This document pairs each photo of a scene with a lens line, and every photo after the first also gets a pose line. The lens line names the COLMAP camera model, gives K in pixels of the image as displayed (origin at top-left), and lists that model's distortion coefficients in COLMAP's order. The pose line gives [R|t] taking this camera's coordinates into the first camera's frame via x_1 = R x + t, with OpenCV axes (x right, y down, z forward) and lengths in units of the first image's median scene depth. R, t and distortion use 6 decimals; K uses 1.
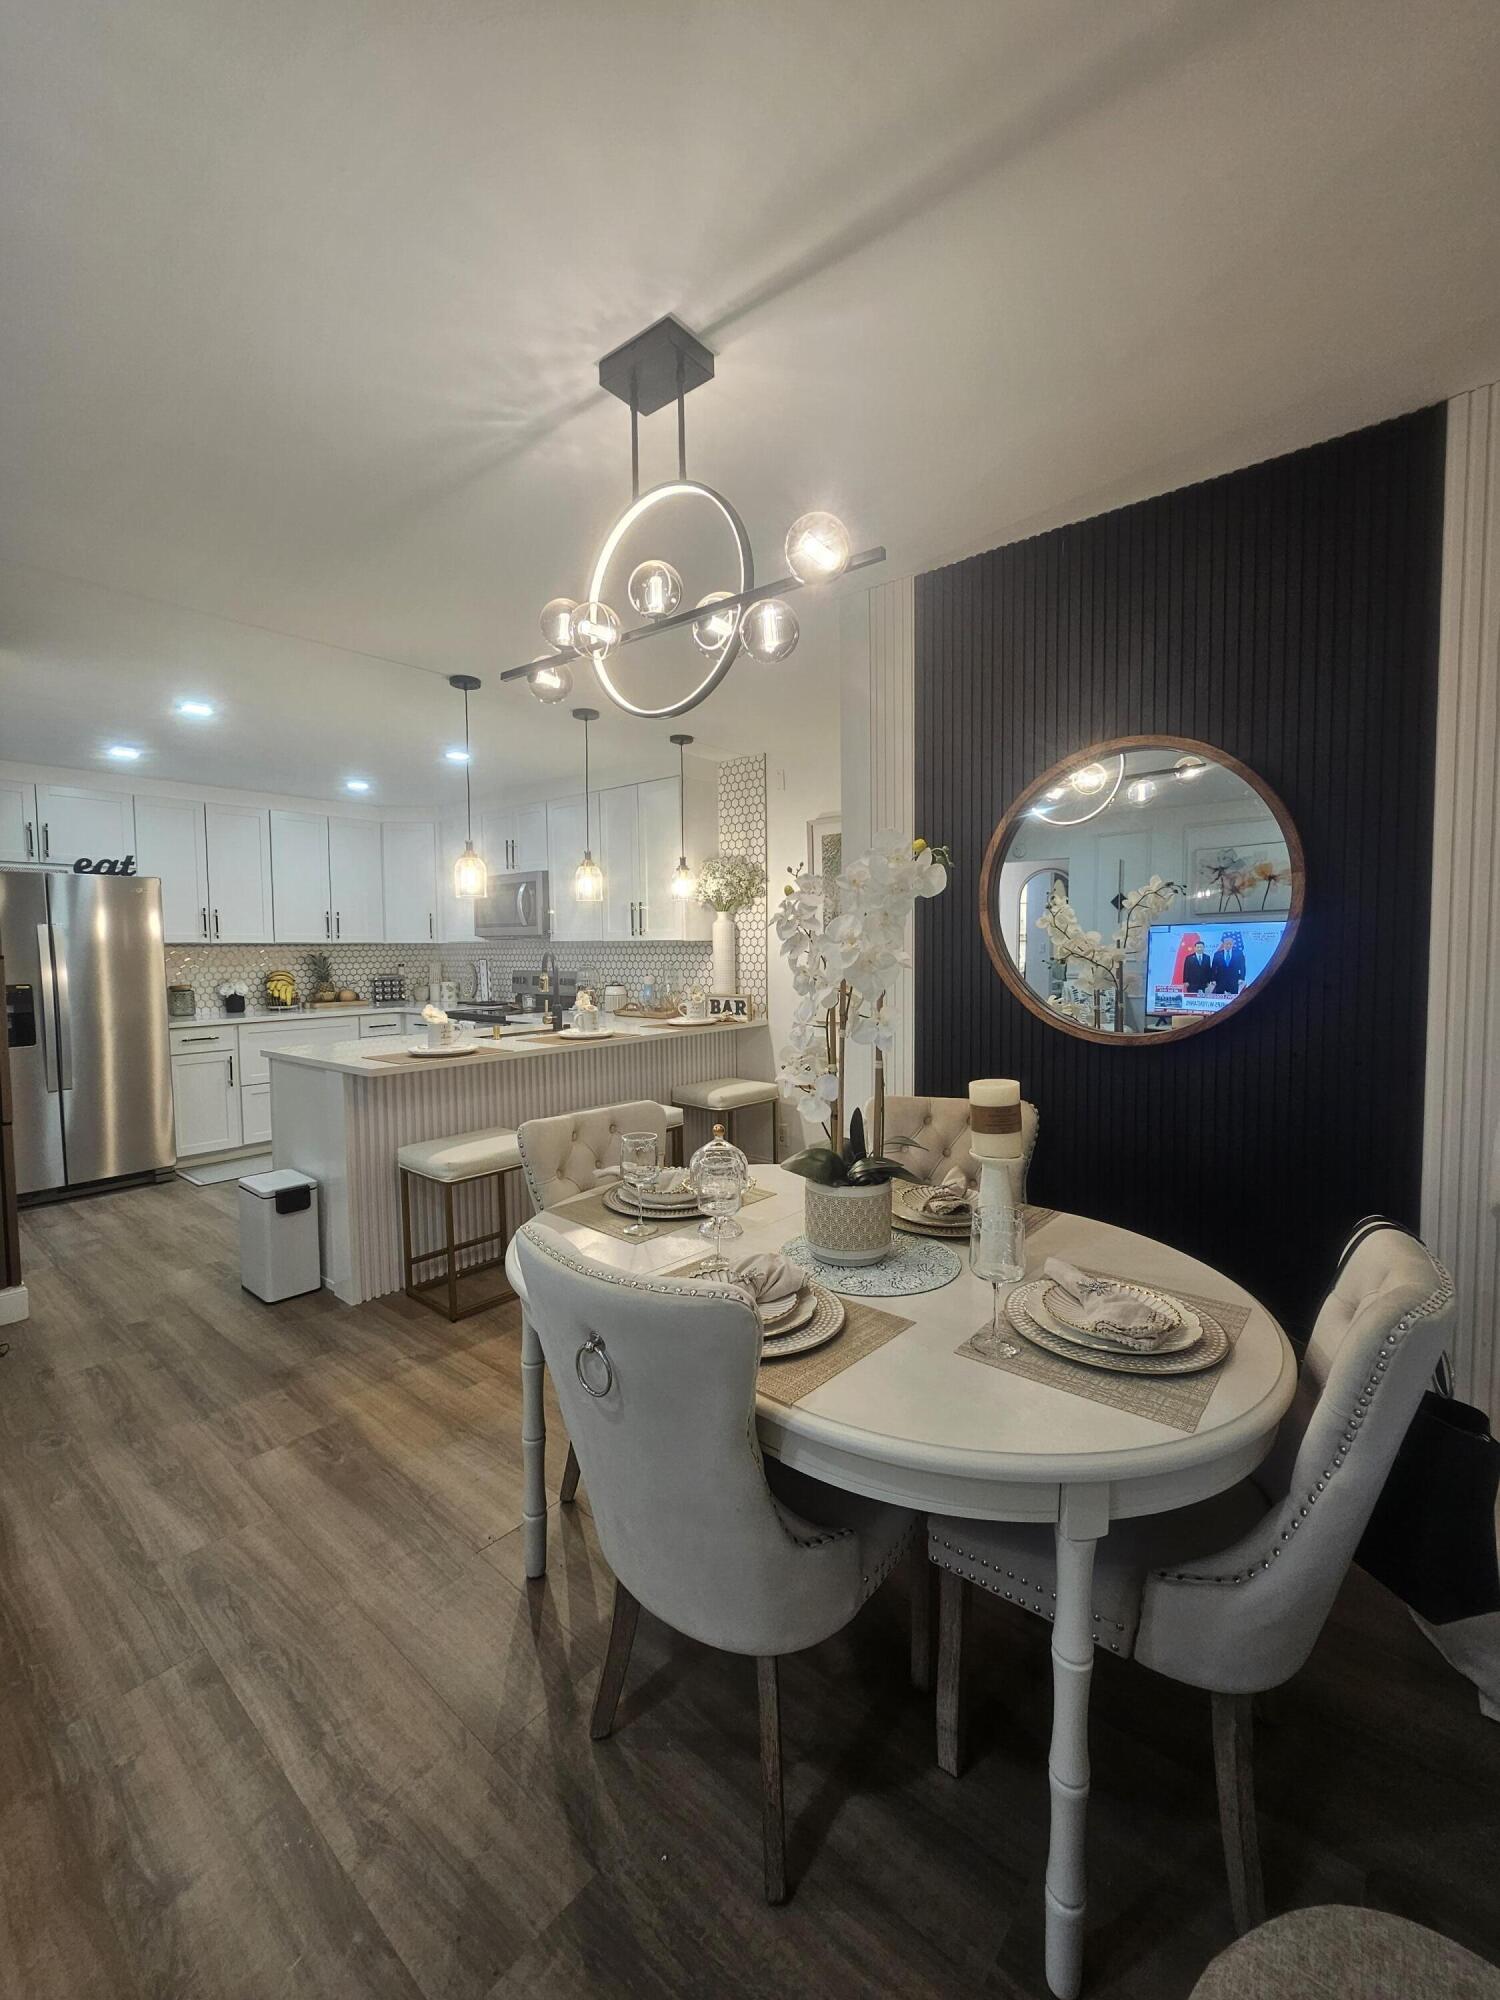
lens RADIAL K [[820.1, 0, 759.2], [0, 820.1, 995.0], [0, 0, 1]] dist [-0.007778, 0.001839]
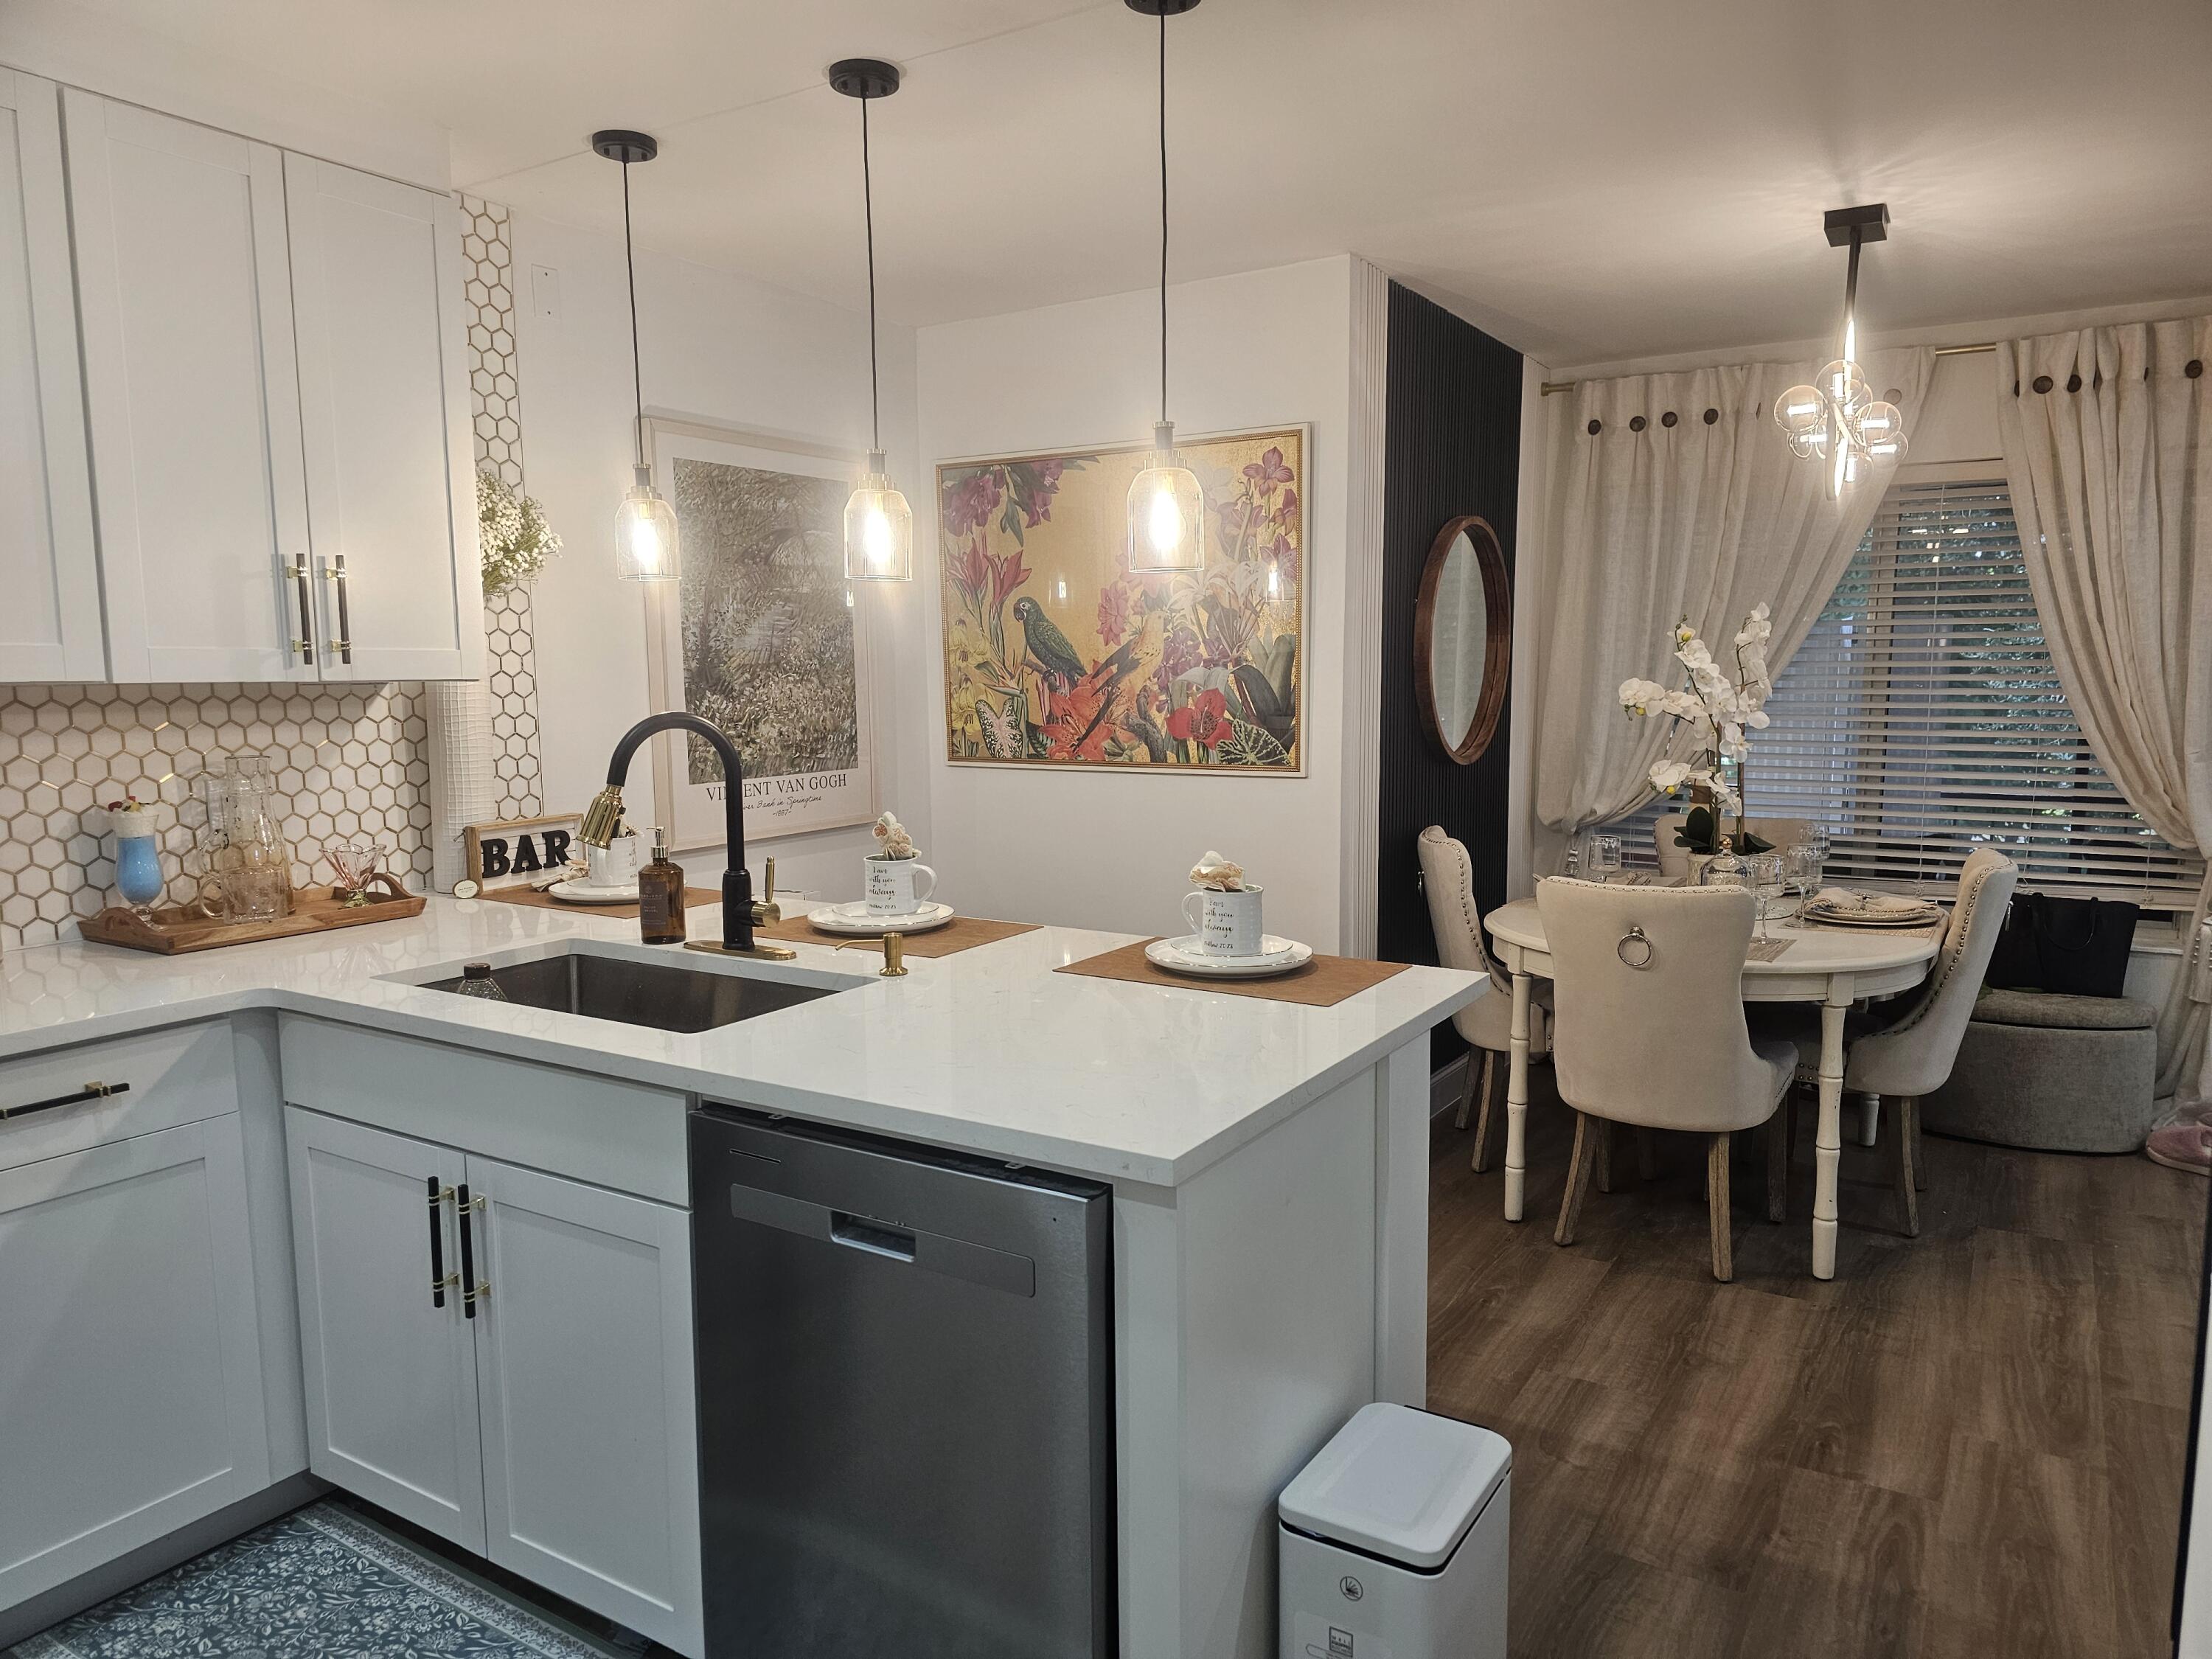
lens RADIAL K [[1486.6, 0, 1107.7], [0, 1486.6, 862.3], [0, 0, 1]] dist [0.044072, -0.041527]
pose [[-0.132950, -0.118870, 0.983969, -0.813185], [0.068143, 0.989336, 0.128726, -0.056360], [-0.988777, 0.084165, -0.123432, 0.858736]]
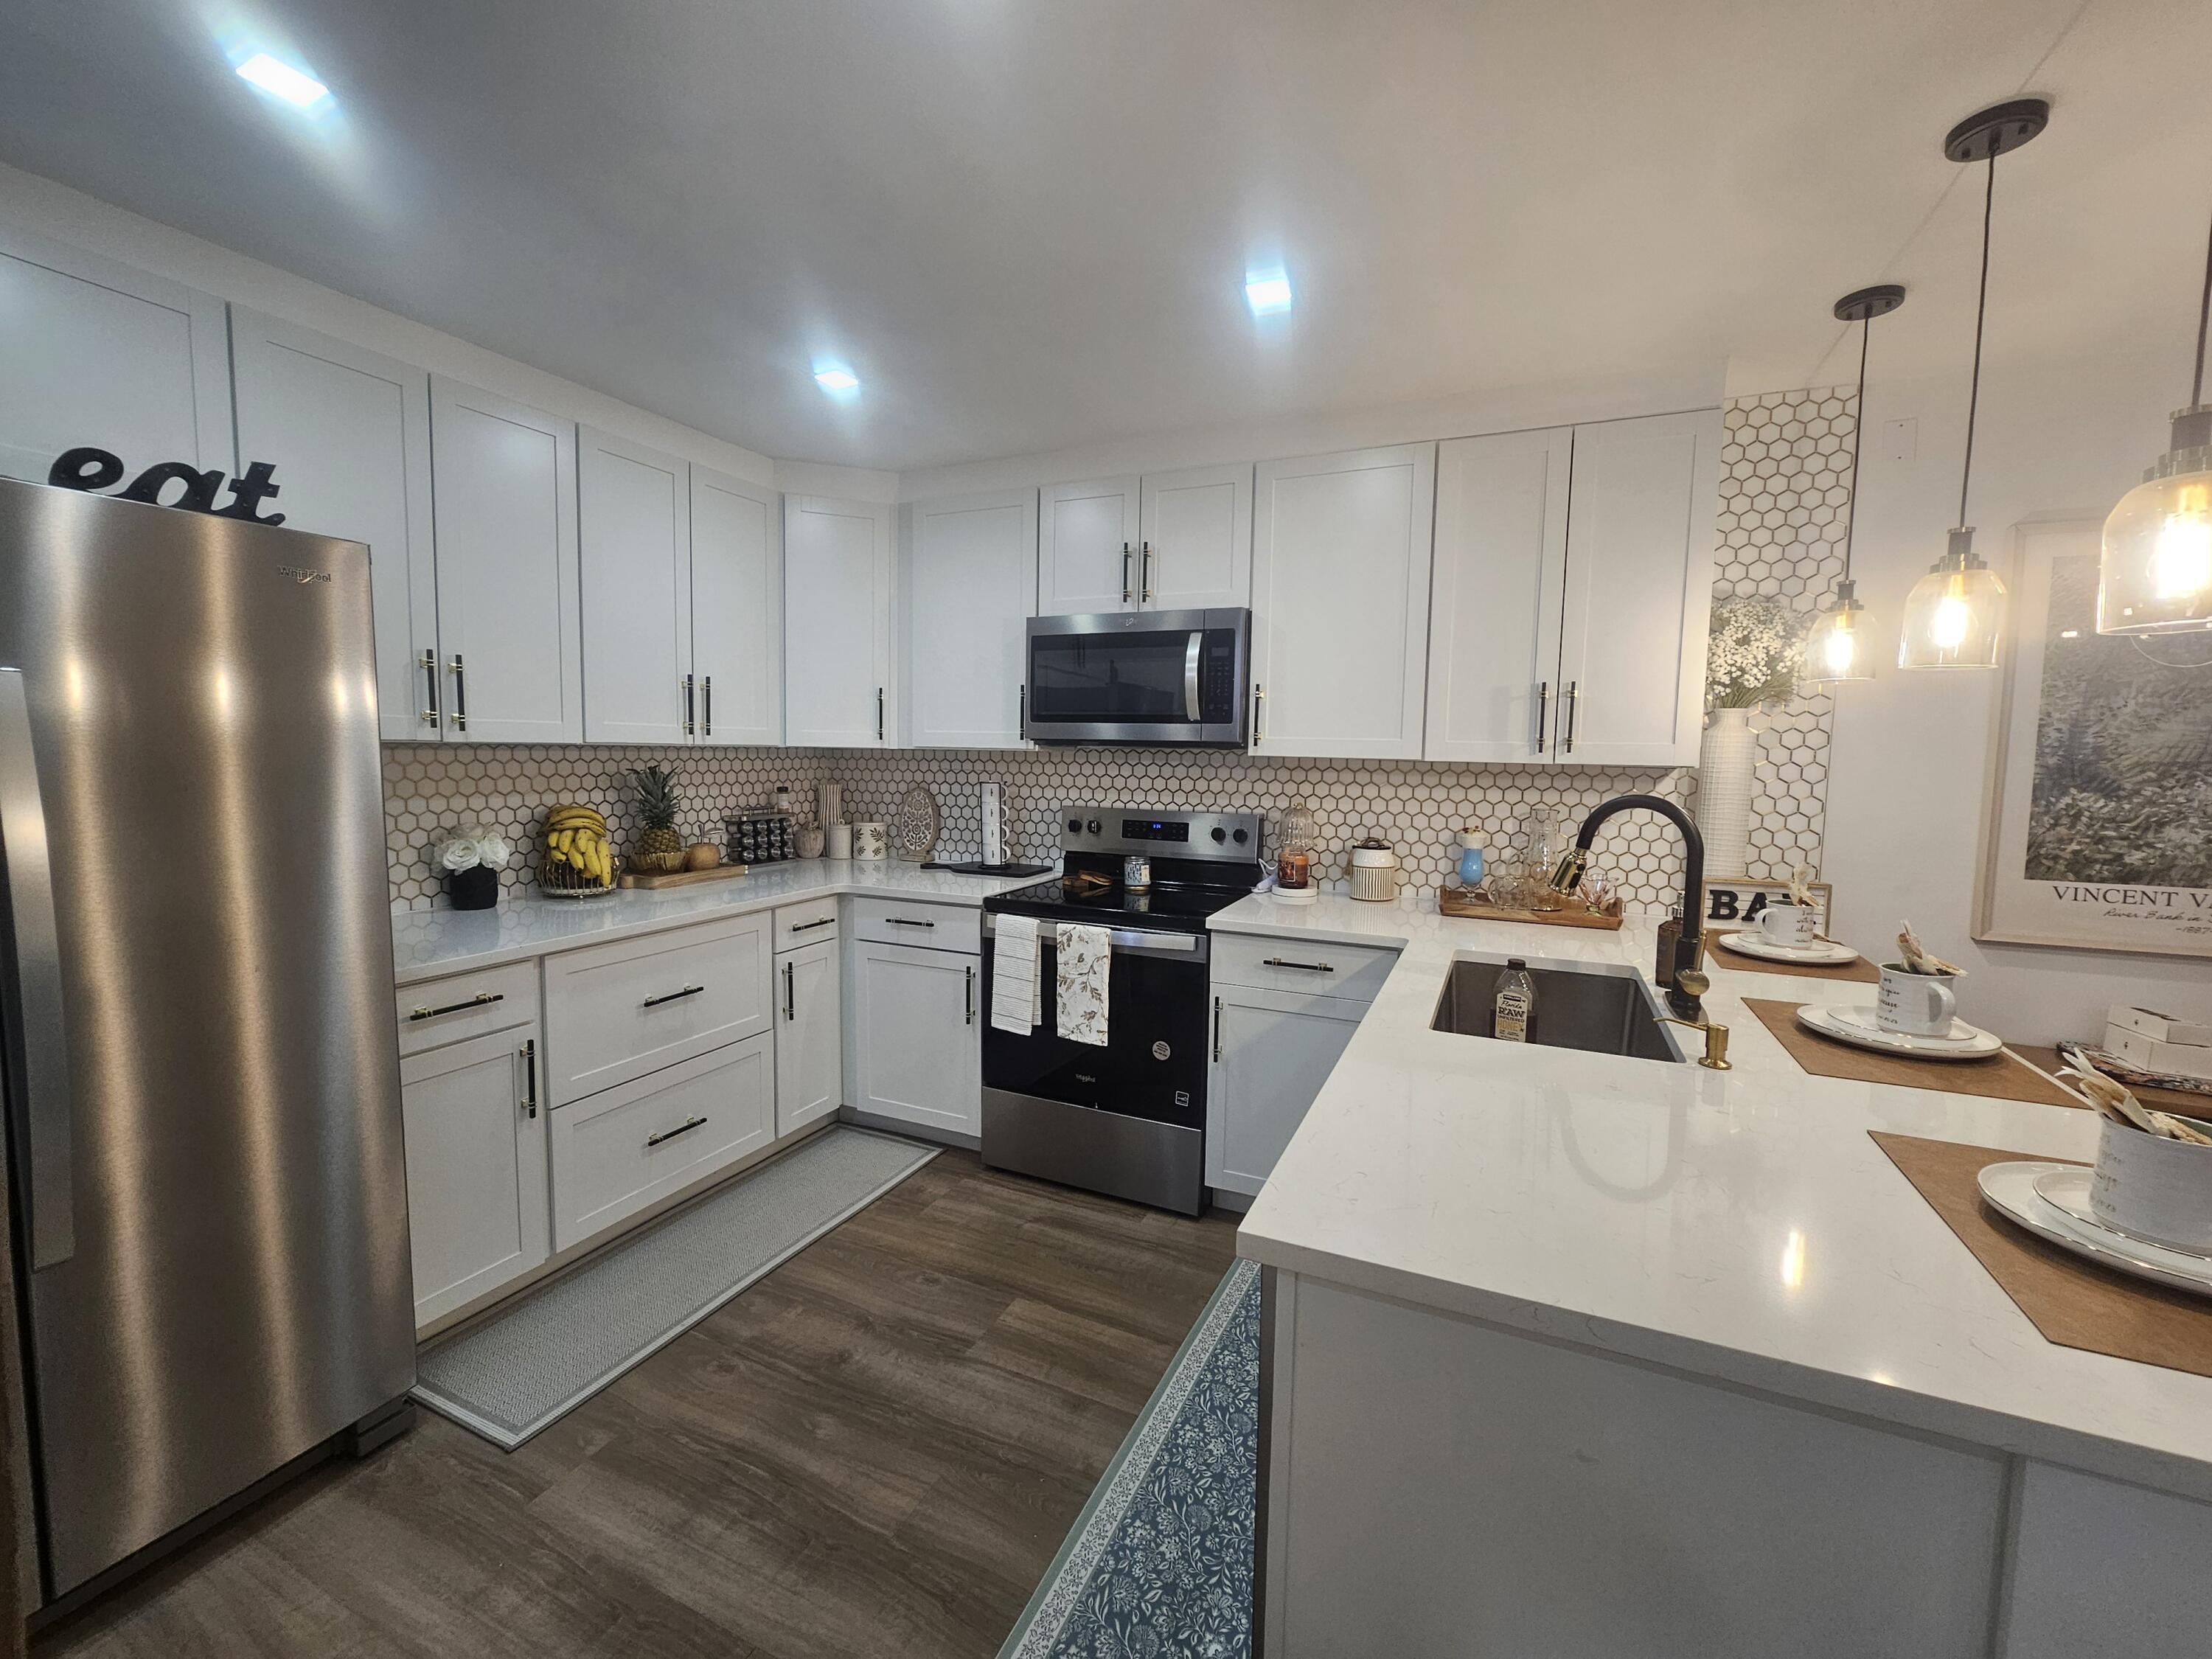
lens RADIAL K [[907.1, 0, 1095.6], [0, 907.1, 819.1], [0, 0, 1]] dist [-0.007778, 0.001839]
pose [[0.968100, 0.004060, 0.250533, -0.579252], [-0.009625, 0.999733, 0.020992, -0.046832], [-0.250381, -0.022733, 0.967880, 0.615278]]
